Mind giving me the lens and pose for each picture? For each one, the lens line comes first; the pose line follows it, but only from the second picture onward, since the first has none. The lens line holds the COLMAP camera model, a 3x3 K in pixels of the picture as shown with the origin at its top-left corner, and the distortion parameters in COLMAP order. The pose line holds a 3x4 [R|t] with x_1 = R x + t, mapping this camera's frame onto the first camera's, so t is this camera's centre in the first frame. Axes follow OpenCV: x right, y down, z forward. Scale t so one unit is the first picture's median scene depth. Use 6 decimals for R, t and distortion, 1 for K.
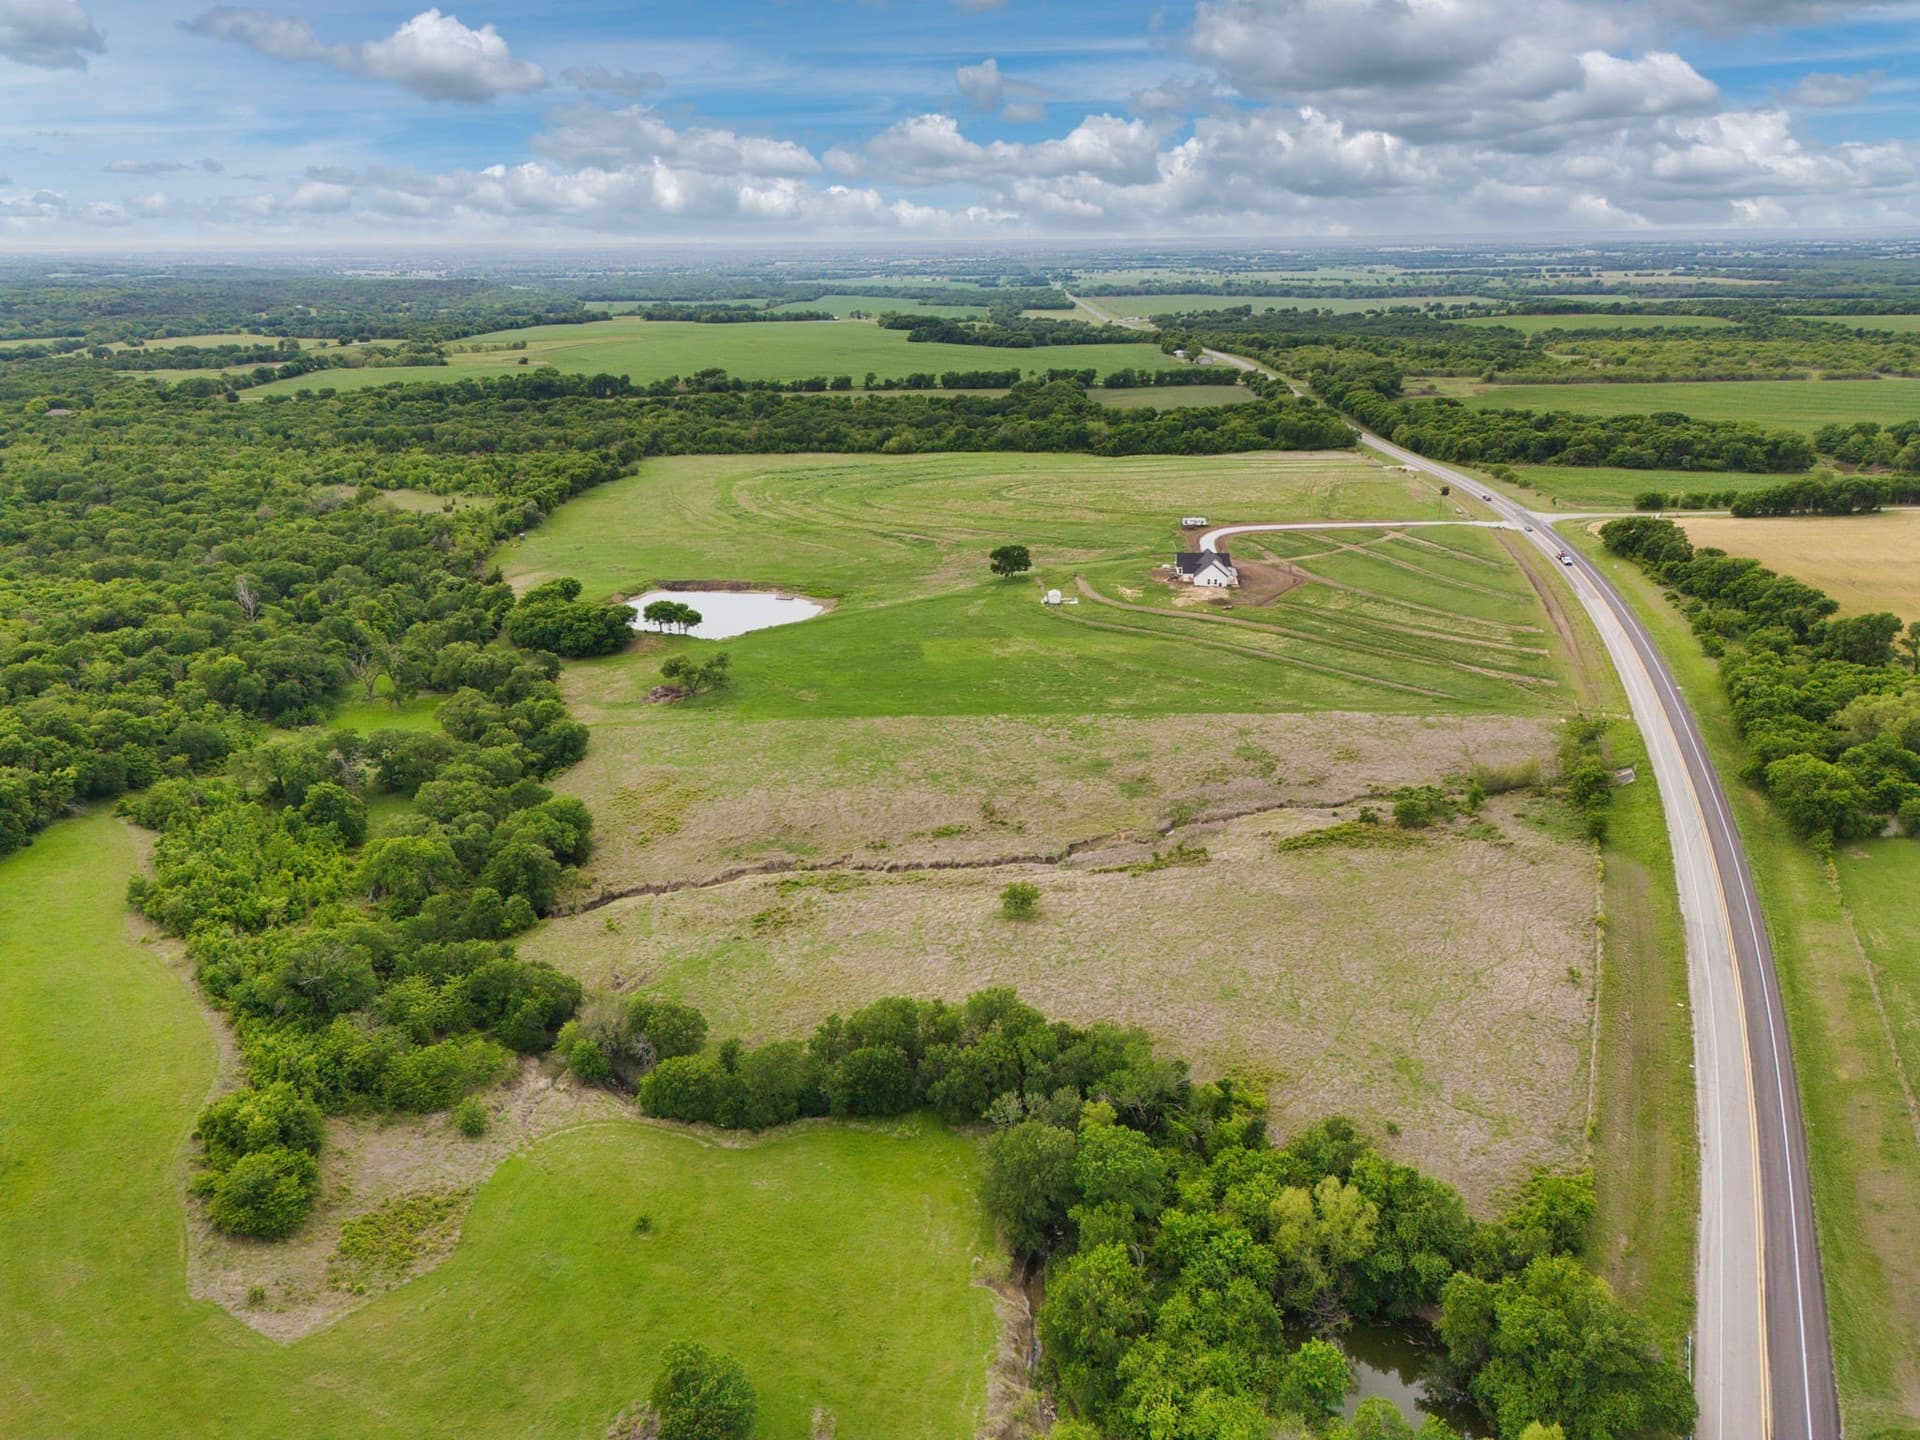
lens RADIAL K [[1325.7, 0, 960.0], [0, 1325.7, 720.0], [0, 0, 1]] dist [0.085746, -0.084328]
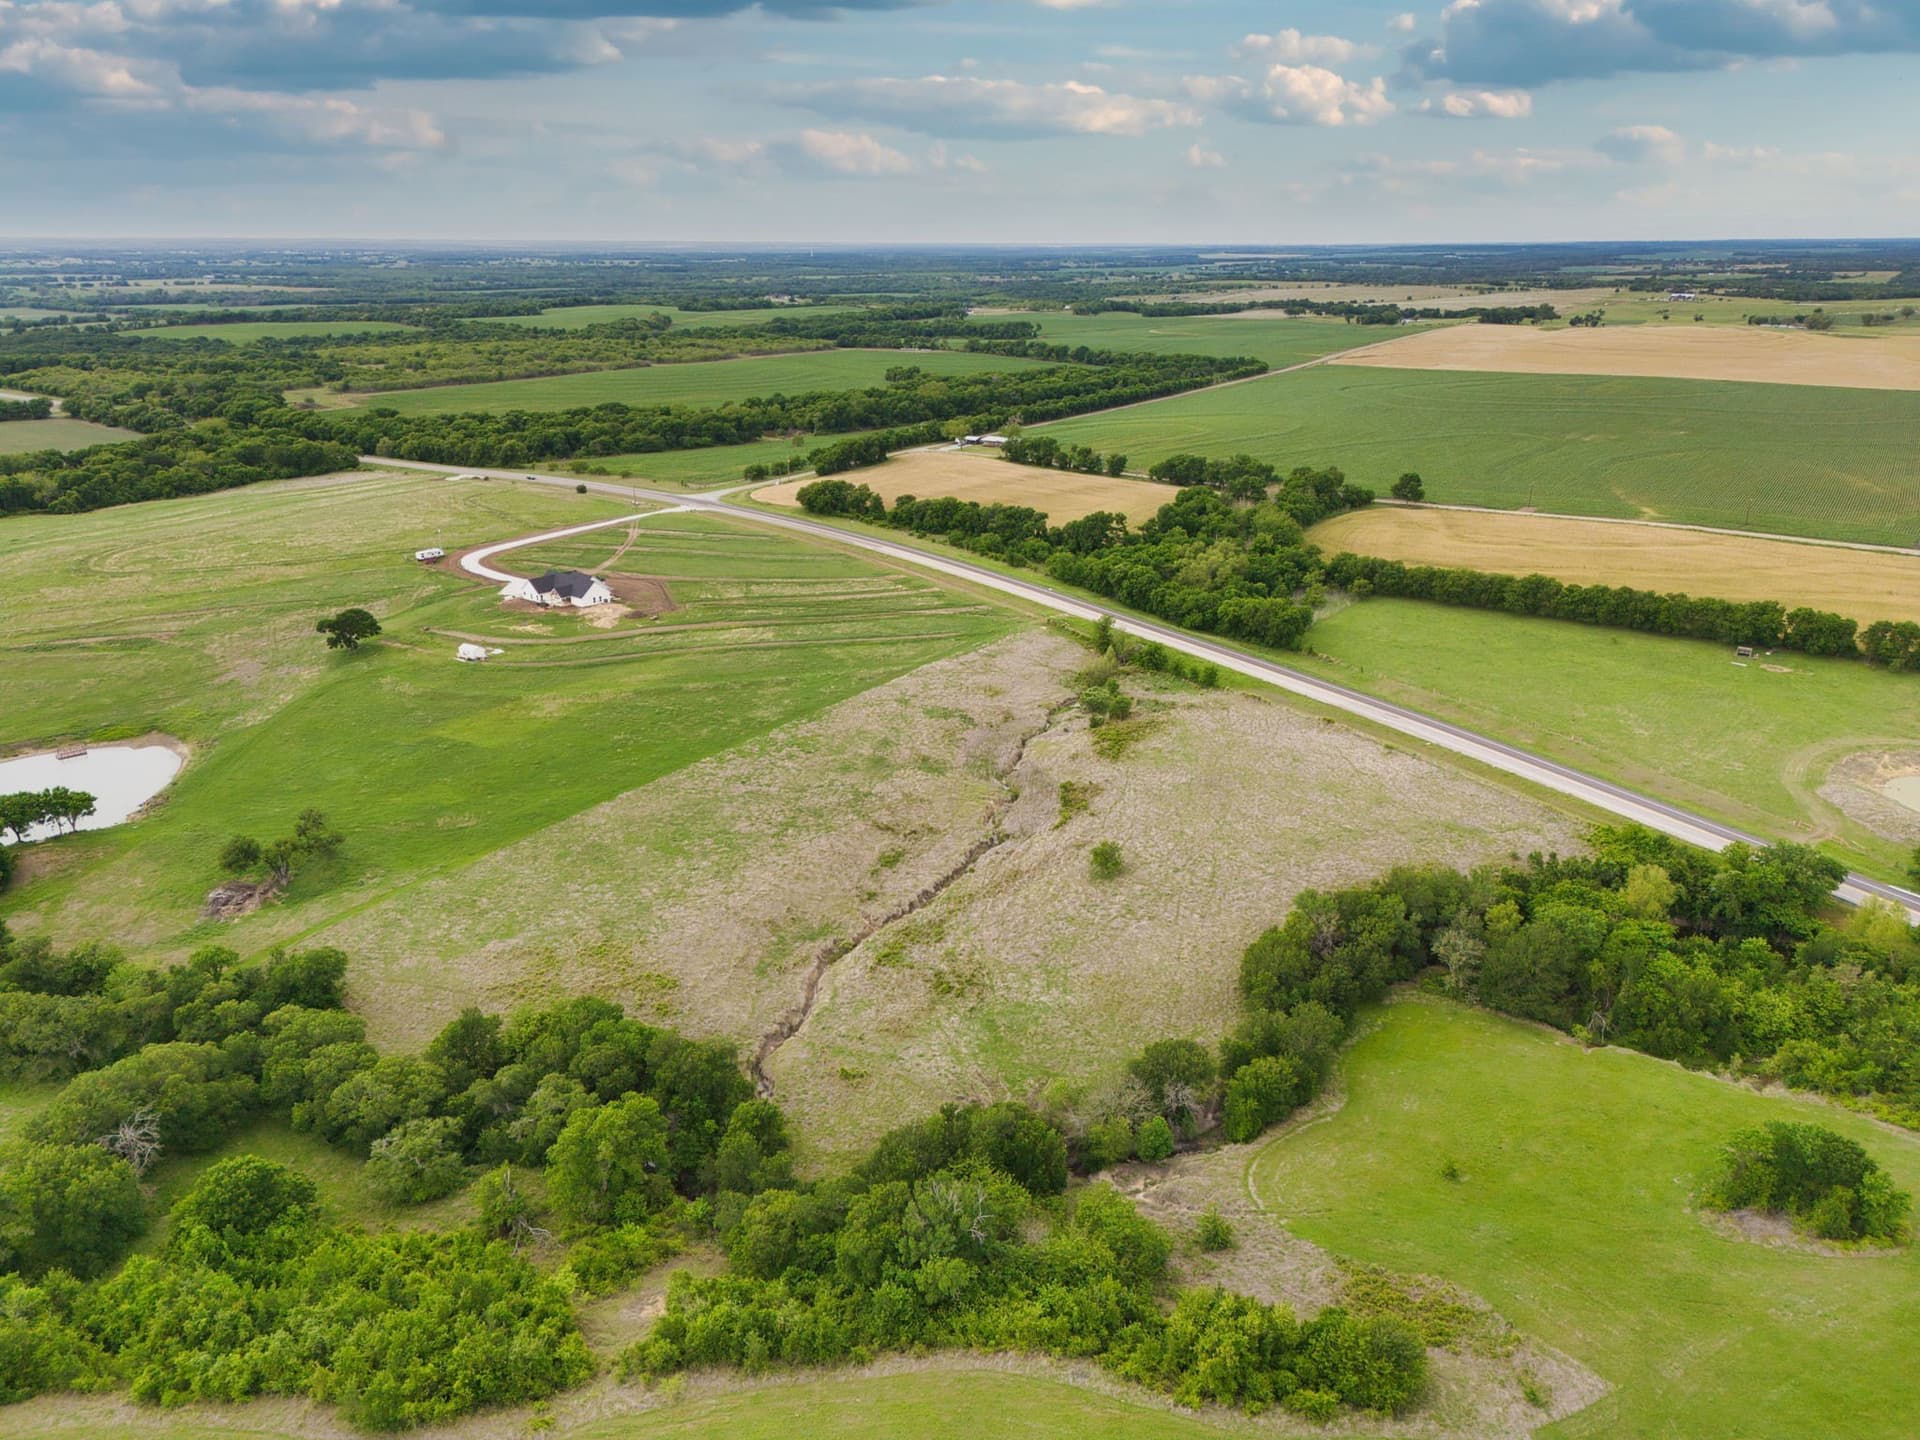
lens RADIAL K [[1325.7, 0, 960.0], [0, 1325.7, 720.0], [0, 0, 1]] dist [0.085746, -0.084328]
pose [[0.552736, -0.275429, 0.786525, -0.197435], [0.279713, 0.950369, 0.136235, -0.035500], [-0.785012, 0.144699, 0.602344, 0.102931]]
